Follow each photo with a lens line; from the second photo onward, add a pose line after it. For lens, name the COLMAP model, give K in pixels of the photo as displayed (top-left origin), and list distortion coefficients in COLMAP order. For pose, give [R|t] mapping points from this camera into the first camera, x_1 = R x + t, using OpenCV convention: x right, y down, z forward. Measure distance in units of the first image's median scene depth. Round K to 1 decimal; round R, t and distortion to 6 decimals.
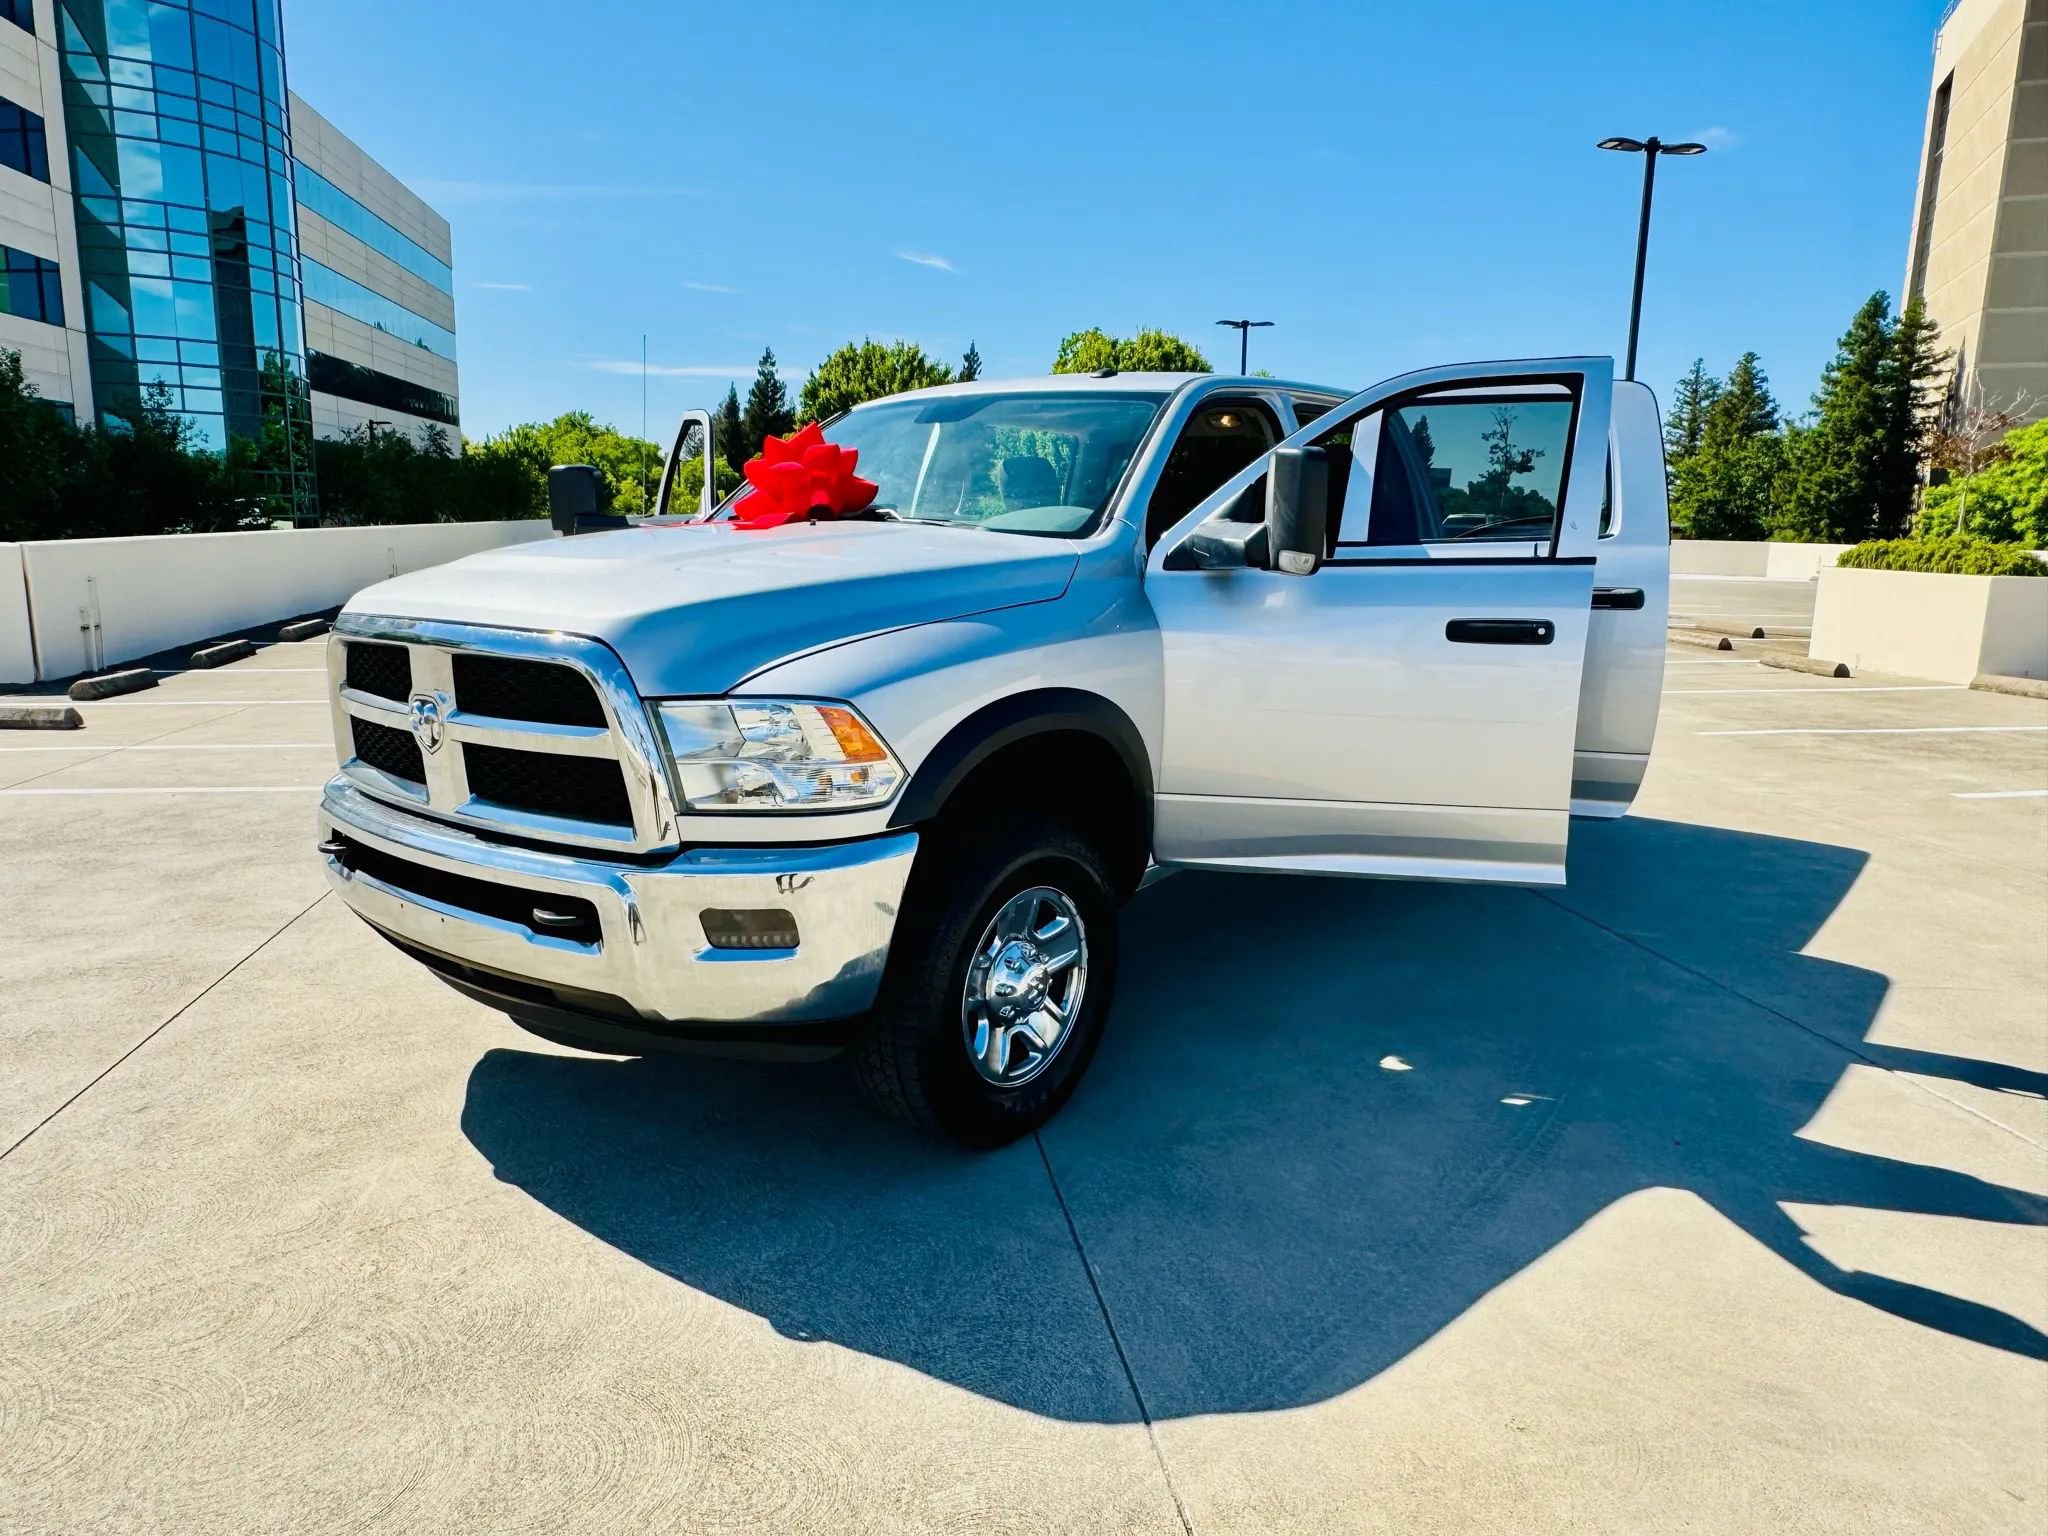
lens RADIAL K [[1351.9, 0, 1015.5], [0, 1351.9, 770.1], [0, 0, 1]] dist [-0.025601, 0.029410]
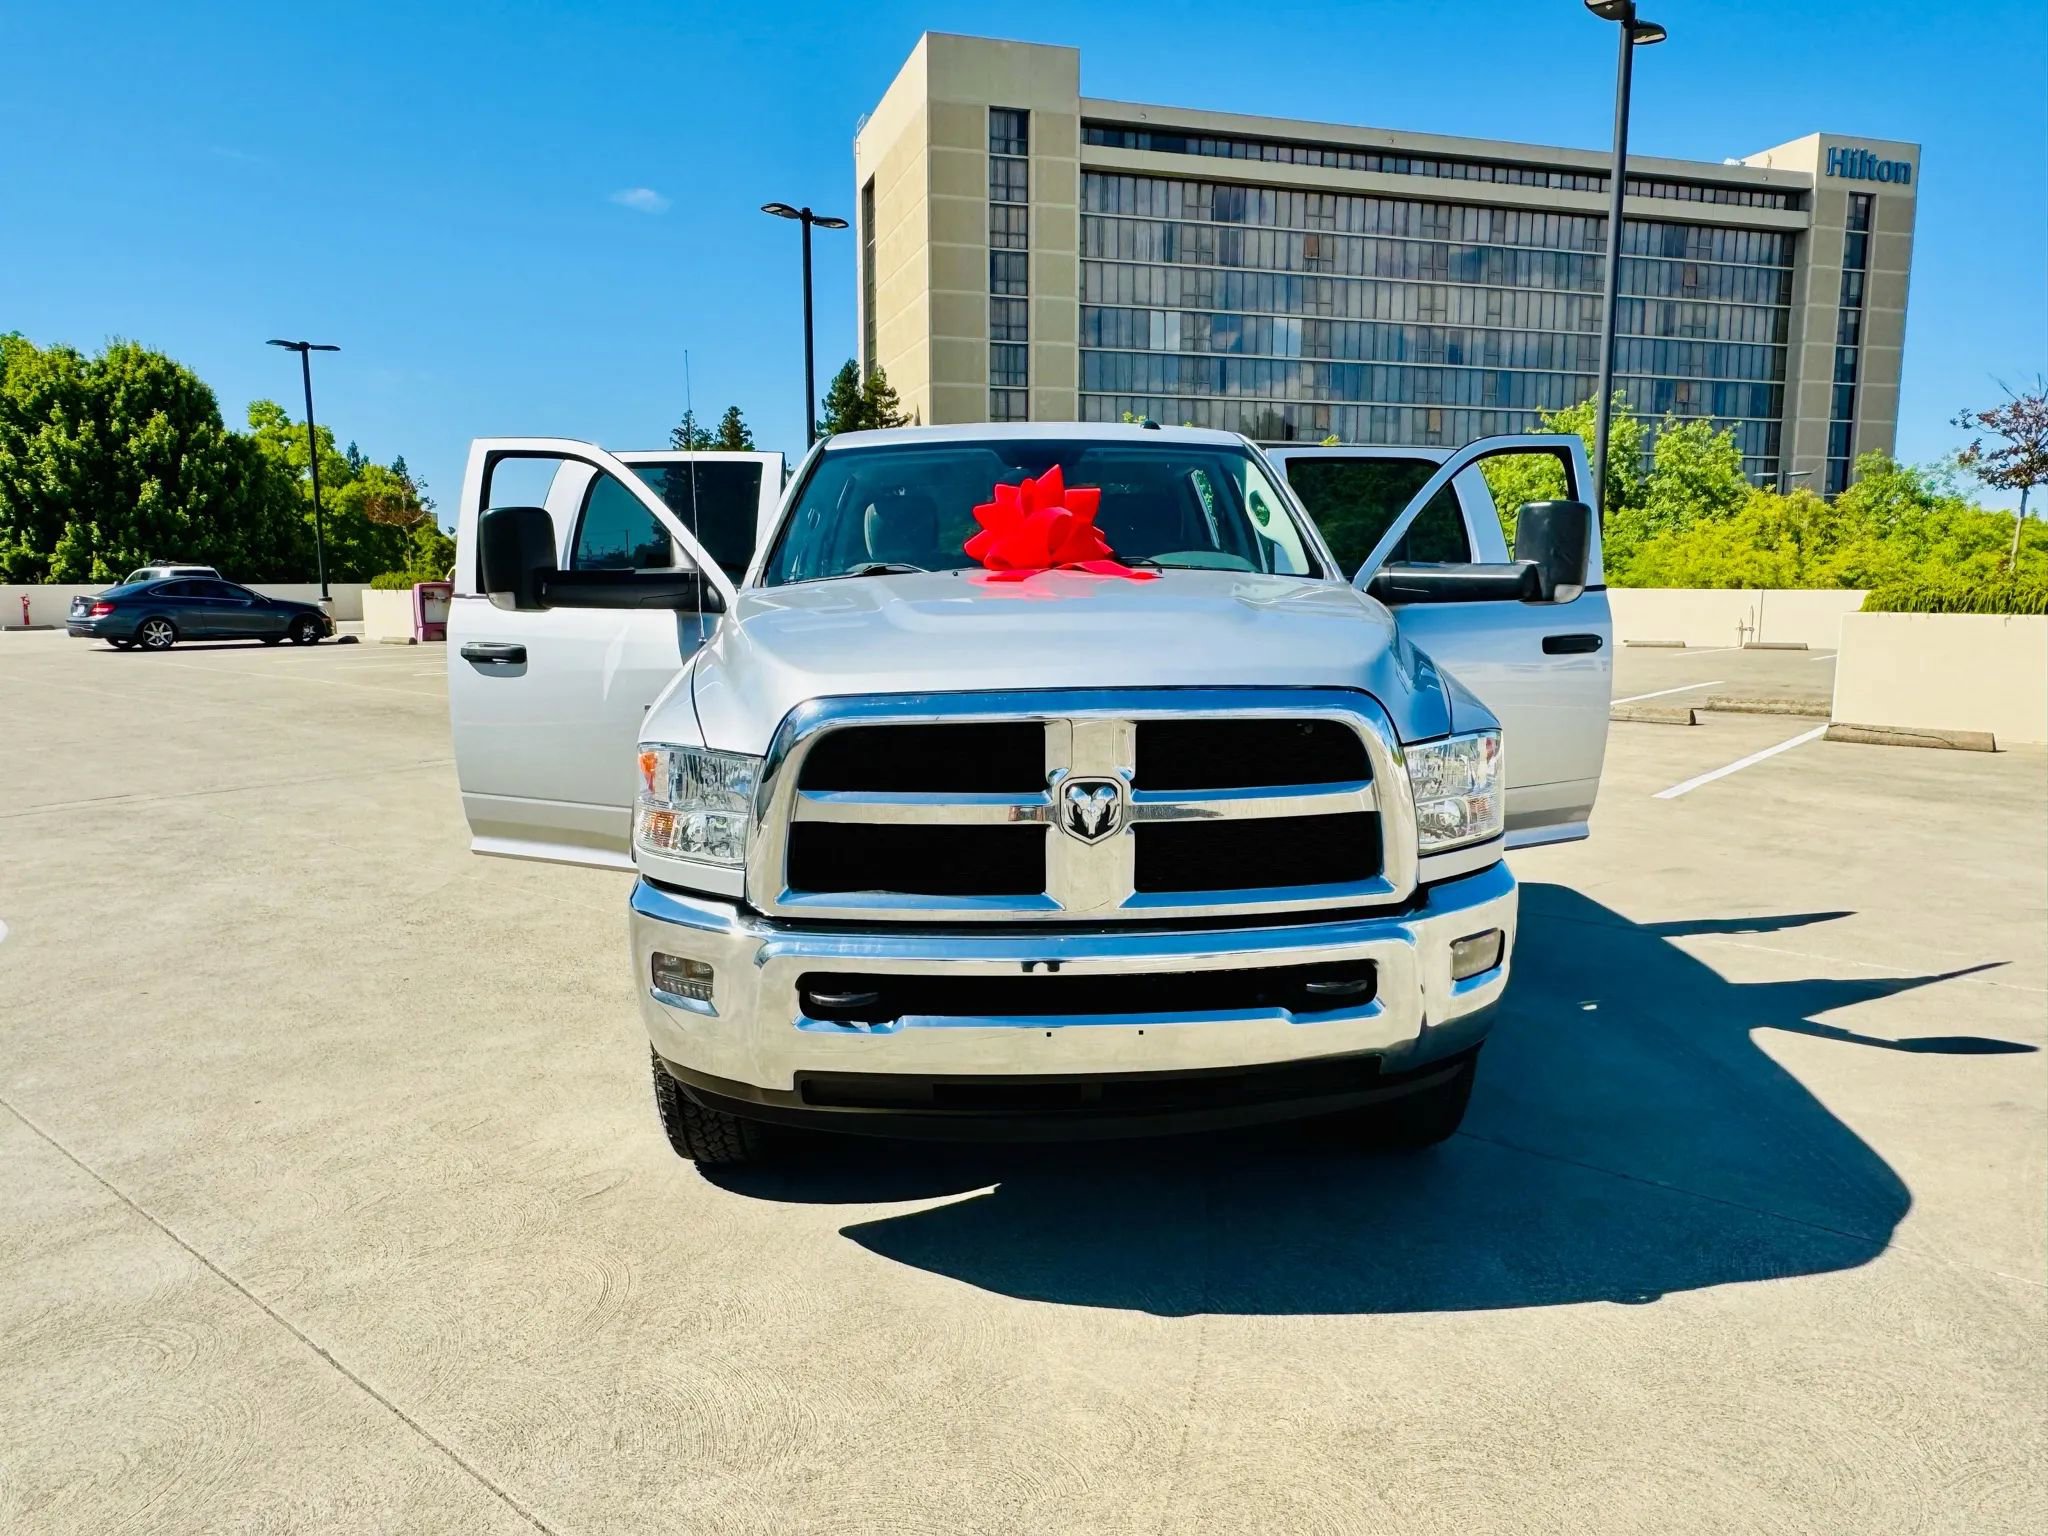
lens RADIAL K [[1427.3, 0, 1019.7], [0, 1427.3, 779.6], [0, 0, 1]] dist [-0.024634, 0.037251]
pose [[0.762085, -0.112194, 0.637682, -0.709592], [0.134750, 0.990791, 0.013282, -0.048657], [-0.633300, 0.075805, 0.770185, 0.225741]]
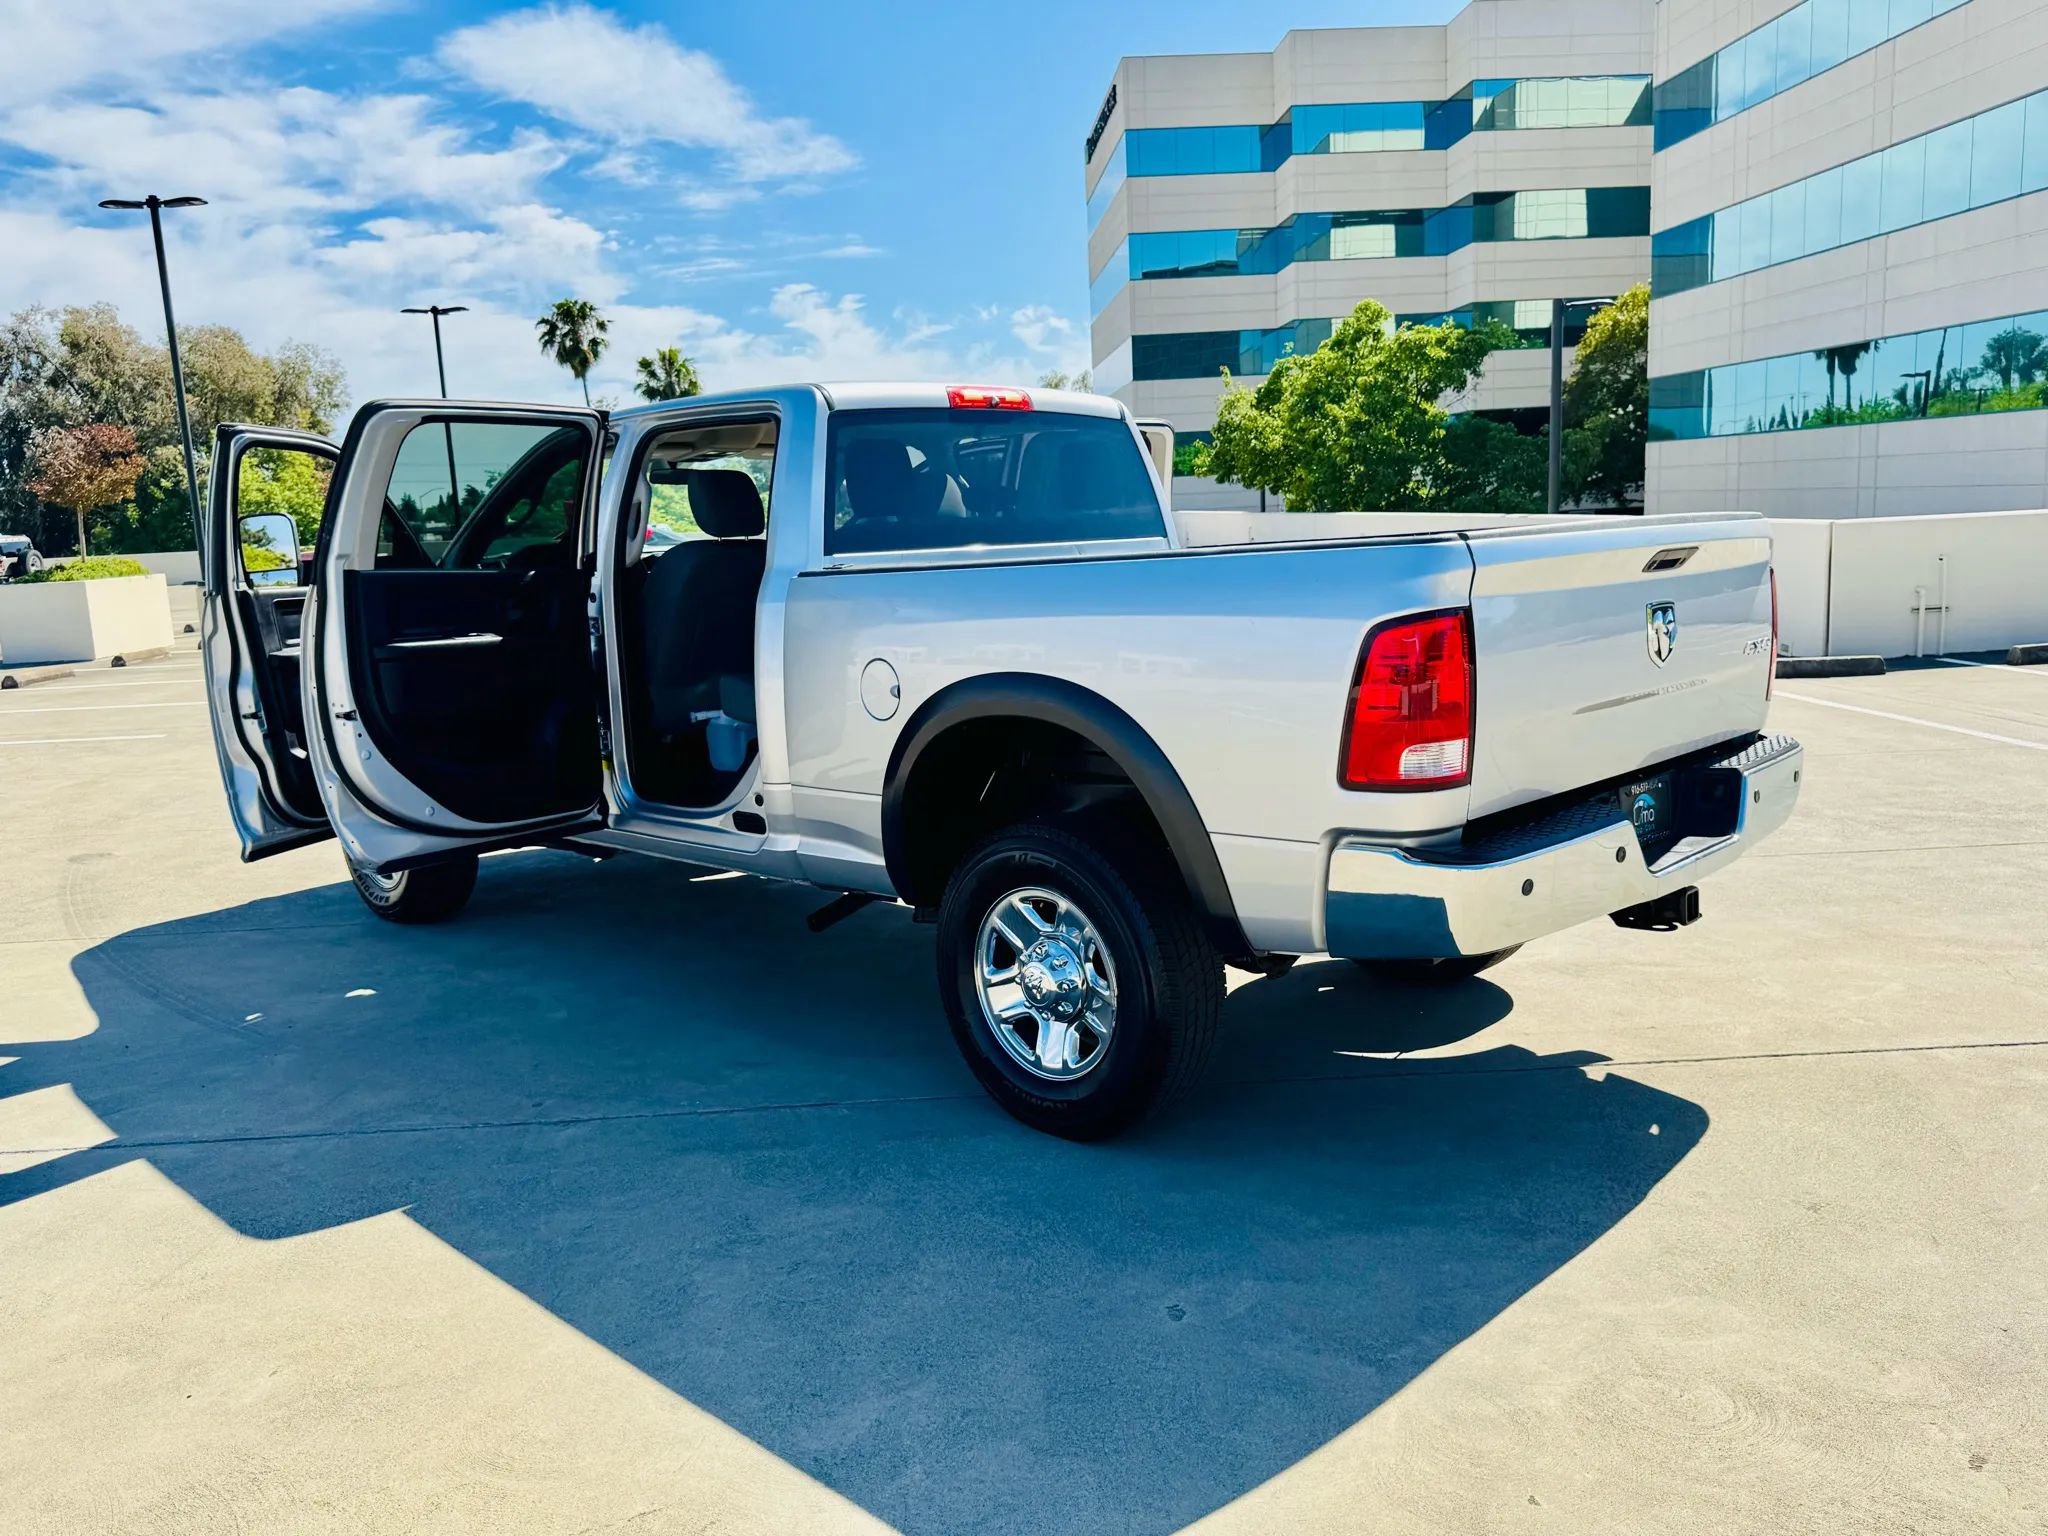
lens RADIAL K [[1590.5, 0, 1022.4], [0, 1590.5, 778.3], [0, 0, 1]] dist [0.038620, -0.052792]
pose [[-0.108114, 0.155258, -0.981940, 1.396908], [-0.141564, 0.975260, 0.169788, -0.265978], [0.984008, 0.157364, -0.083461, 1.448037]]
